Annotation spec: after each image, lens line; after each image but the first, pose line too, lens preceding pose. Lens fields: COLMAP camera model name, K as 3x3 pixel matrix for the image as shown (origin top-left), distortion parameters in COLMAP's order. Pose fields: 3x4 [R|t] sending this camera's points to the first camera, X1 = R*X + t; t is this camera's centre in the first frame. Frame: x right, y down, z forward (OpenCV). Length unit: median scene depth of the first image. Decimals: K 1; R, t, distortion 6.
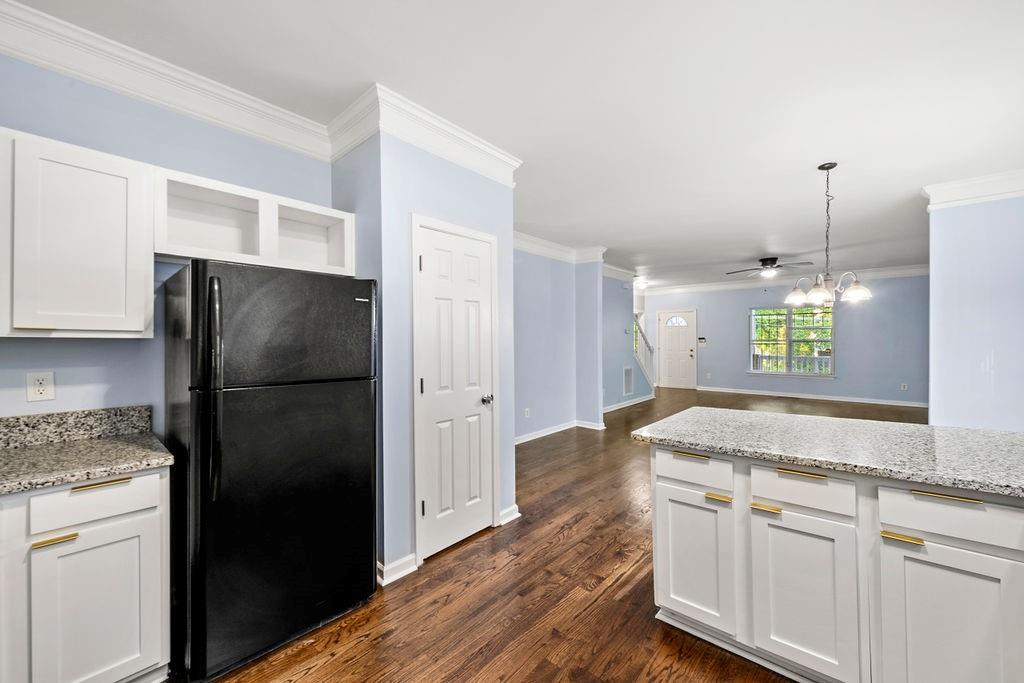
lens RADIAL K [[406.7, 0, 514.5], [0, 406.7, 339.9], [0, 0, 1]] dist [0.001591, 0.000102]
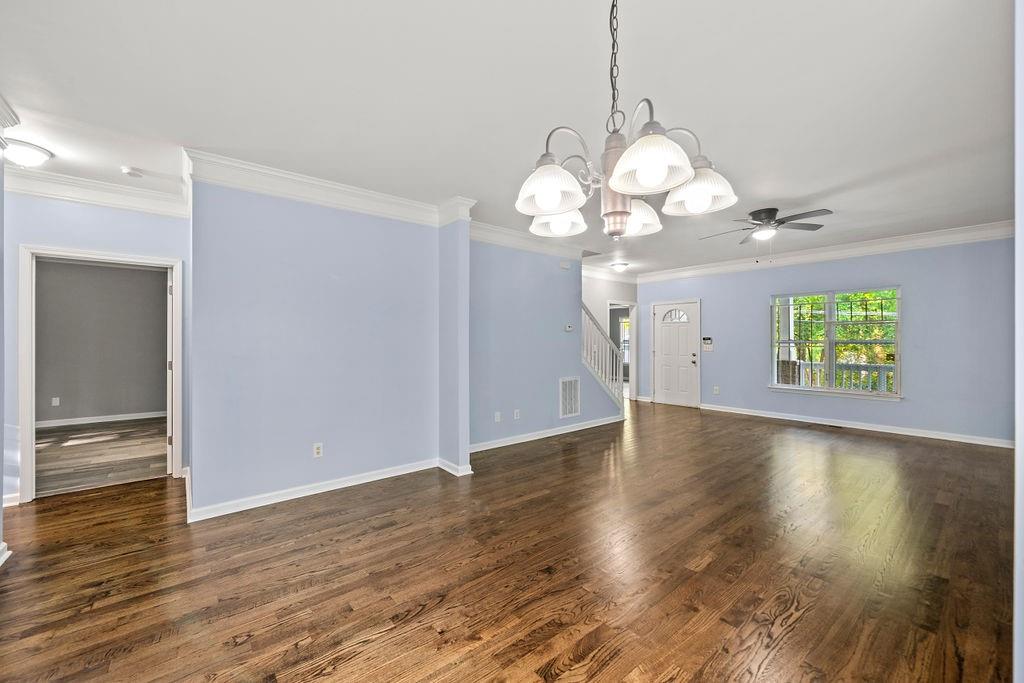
lens RADIAL K [[410.5, 0, 509.7], [0, 410.5, 342.1], [0, 0, 1]] dist [-0.011151, -0.000140]
pose [[0.984860, 0.004991, -0.173280, 0.366107], [-0.004152, 0.999978, 0.005205, 0.000743], [0.173302, -0.004407, 0.984859, 0.329919]]
